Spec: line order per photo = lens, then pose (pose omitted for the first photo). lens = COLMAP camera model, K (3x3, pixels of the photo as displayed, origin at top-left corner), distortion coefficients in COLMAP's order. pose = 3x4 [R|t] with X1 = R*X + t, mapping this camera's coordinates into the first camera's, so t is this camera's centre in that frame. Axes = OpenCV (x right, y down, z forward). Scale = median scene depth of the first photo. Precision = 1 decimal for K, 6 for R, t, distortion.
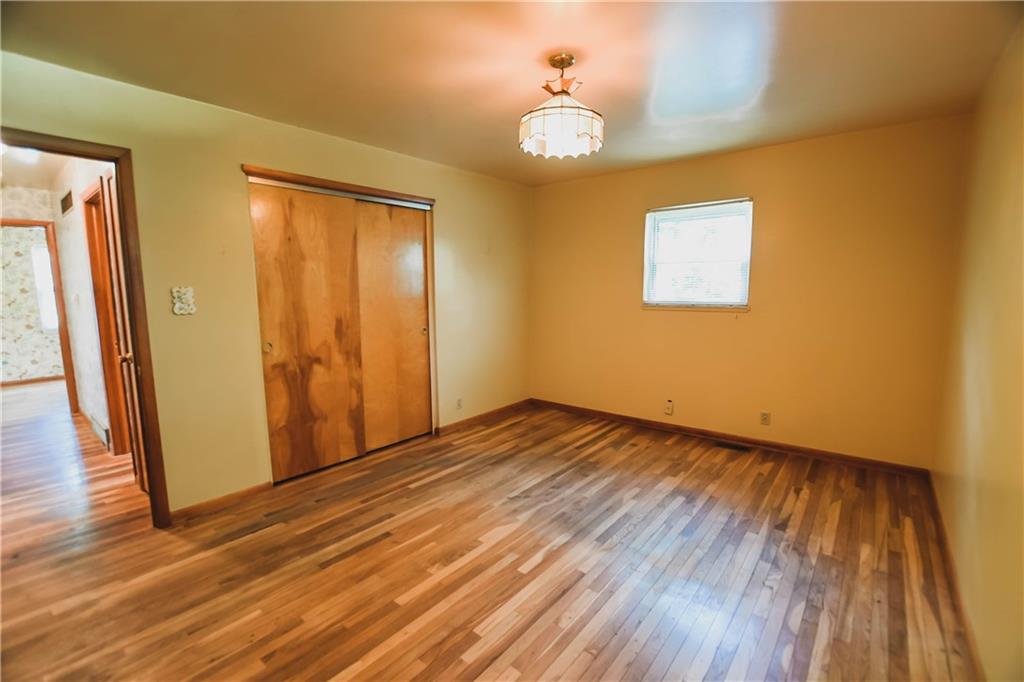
lens RADIAL K [[449.6, 0, 514.6], [0, 449.6, 347.8], [0, 0, 1]] dist [-0.027352, 0.000820]
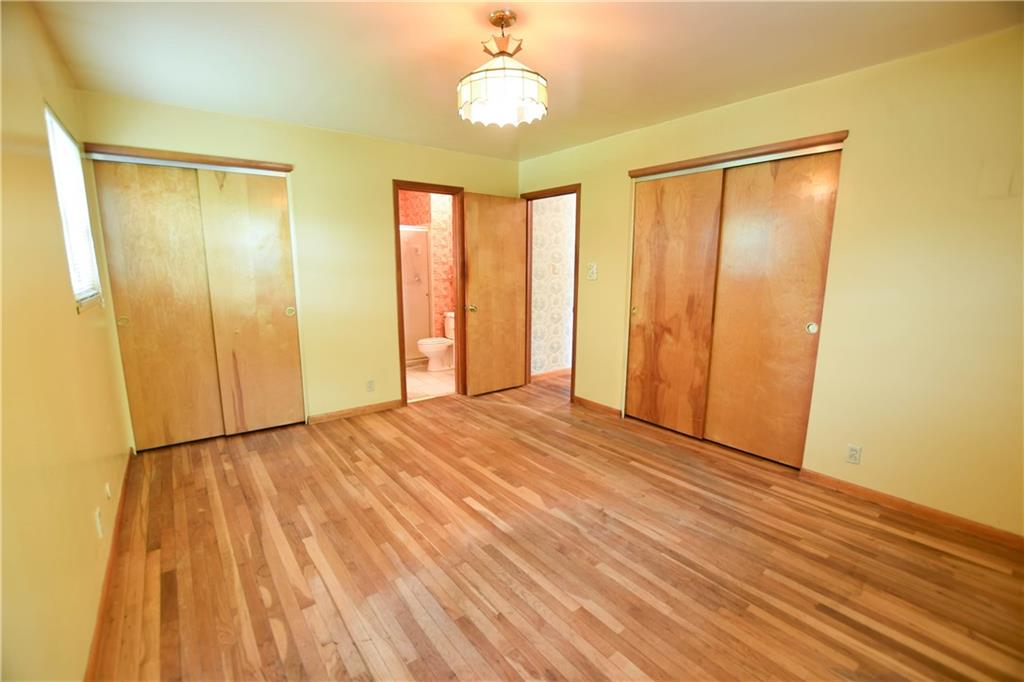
lens RADIAL K [[449.6, 0, 514.6], [0, 449.6, 347.8], [0, 0, 1]] dist [-0.027352, 0.000820]
pose [[-0.224070, 0.180905, -0.957636, 0.753428], [-0.132294, 0.967879, 0.213795, -0.122884], [0.965552, 0.174594, -0.192941, 0.897248]]
